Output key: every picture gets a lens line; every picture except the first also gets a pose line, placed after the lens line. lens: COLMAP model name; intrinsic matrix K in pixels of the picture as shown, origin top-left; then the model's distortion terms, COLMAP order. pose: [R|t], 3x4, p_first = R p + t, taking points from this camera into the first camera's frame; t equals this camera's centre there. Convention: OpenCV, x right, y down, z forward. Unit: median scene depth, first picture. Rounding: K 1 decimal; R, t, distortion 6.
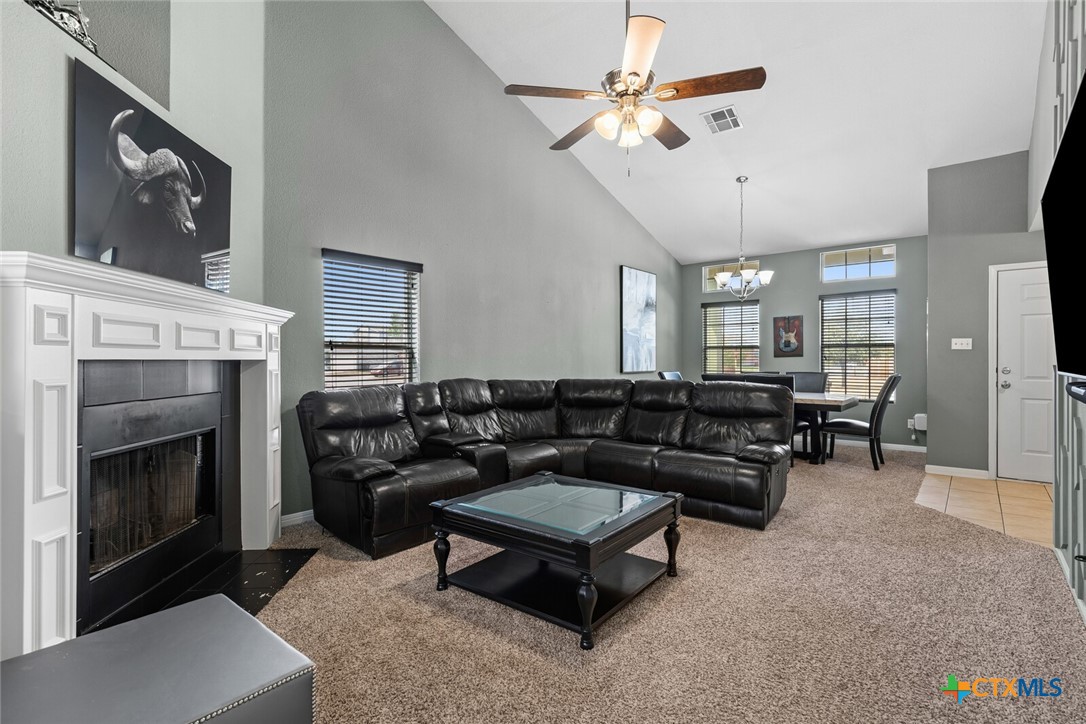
lens RADIAL K [[517.0, 0, 551.7], [0, 517.0, 358.2], [0, 0, 1]] dist [0.020846, -0.000094]
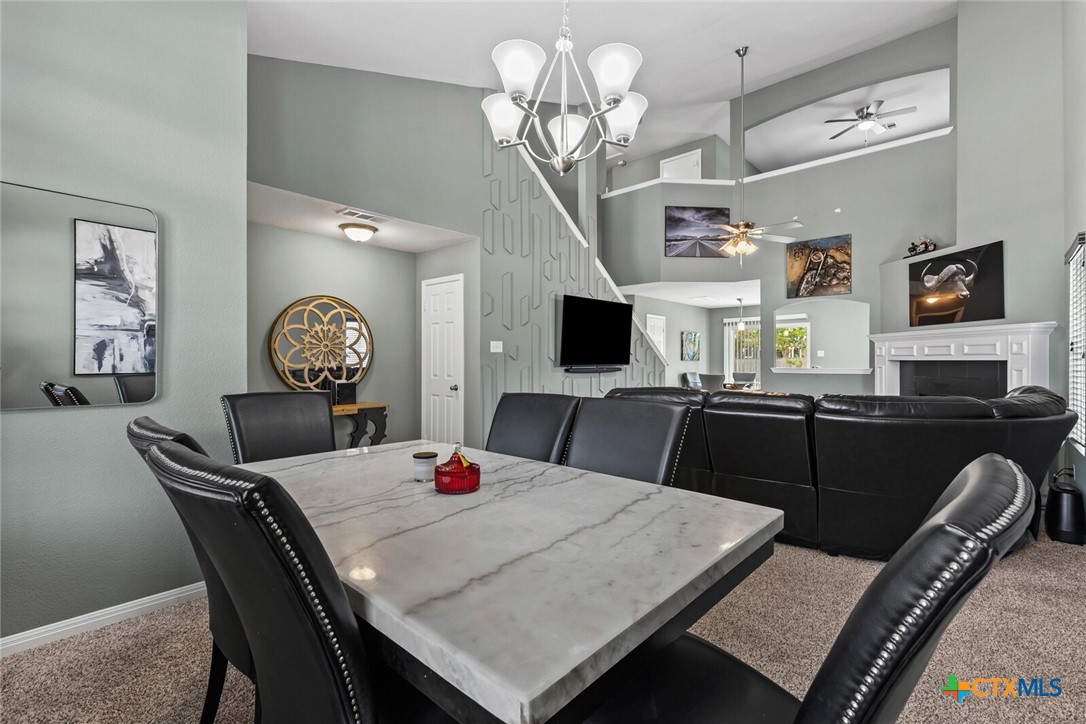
lens RADIAL K [[494.5, 0, 544.5], [0, 494.5, 360.6], [0, 0, 1]] dist [0.025828, 0.000695]
pose [[-0.998823, 0.001697, 0.048480, 0.426486], [0.001718, 0.999998, 0.000396, 0.000397], [-0.048479, 0.000479, -0.998824, 1.555673]]
